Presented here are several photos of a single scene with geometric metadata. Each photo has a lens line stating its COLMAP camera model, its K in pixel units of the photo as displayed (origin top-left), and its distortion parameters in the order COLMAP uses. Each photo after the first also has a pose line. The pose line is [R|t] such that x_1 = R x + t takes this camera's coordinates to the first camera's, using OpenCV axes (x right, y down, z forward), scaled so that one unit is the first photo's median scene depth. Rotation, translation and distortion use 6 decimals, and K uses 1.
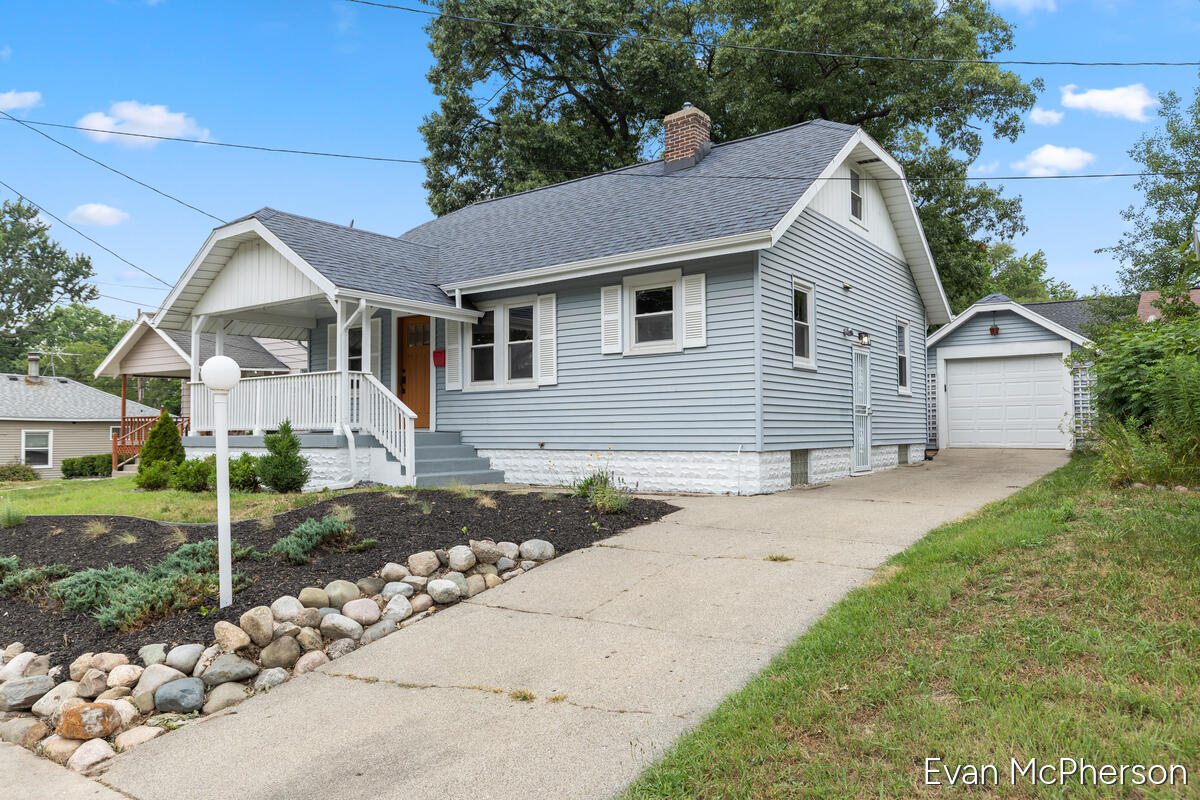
lens RADIAL K [[806.8, 0, 590.6], [0, 806.8, 397.3], [0, 0, 1]] dist [0.052357, 0.000460]
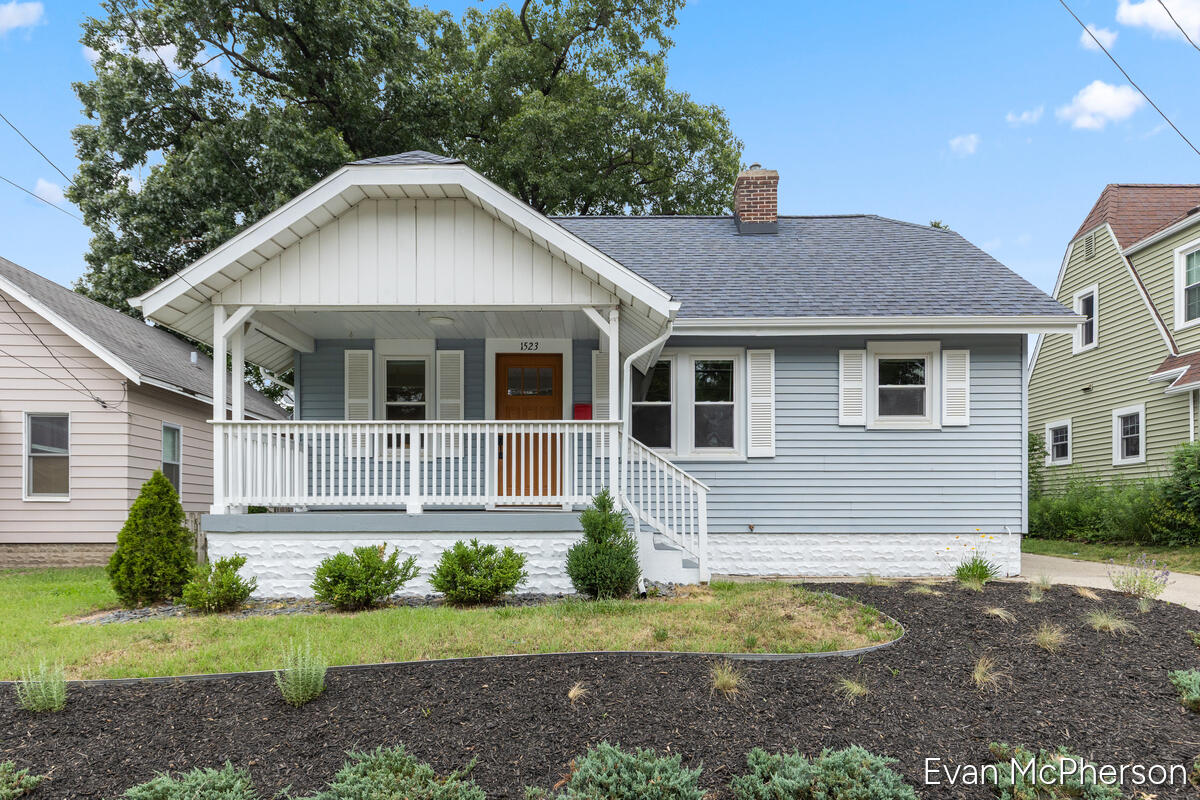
lens RADIAL K [[745.6, 0, 553.7], [0, 745.6, 493.2], [0, 0, 1]] dist [0.015708, -0.001720]
pose [[0.803788, 0.022533, 0.594488, -0.711539], [-0.030717, 0.999521, 0.003646, 0.027472], [-0.594122, -0.021192, 0.804096, 0.512480]]
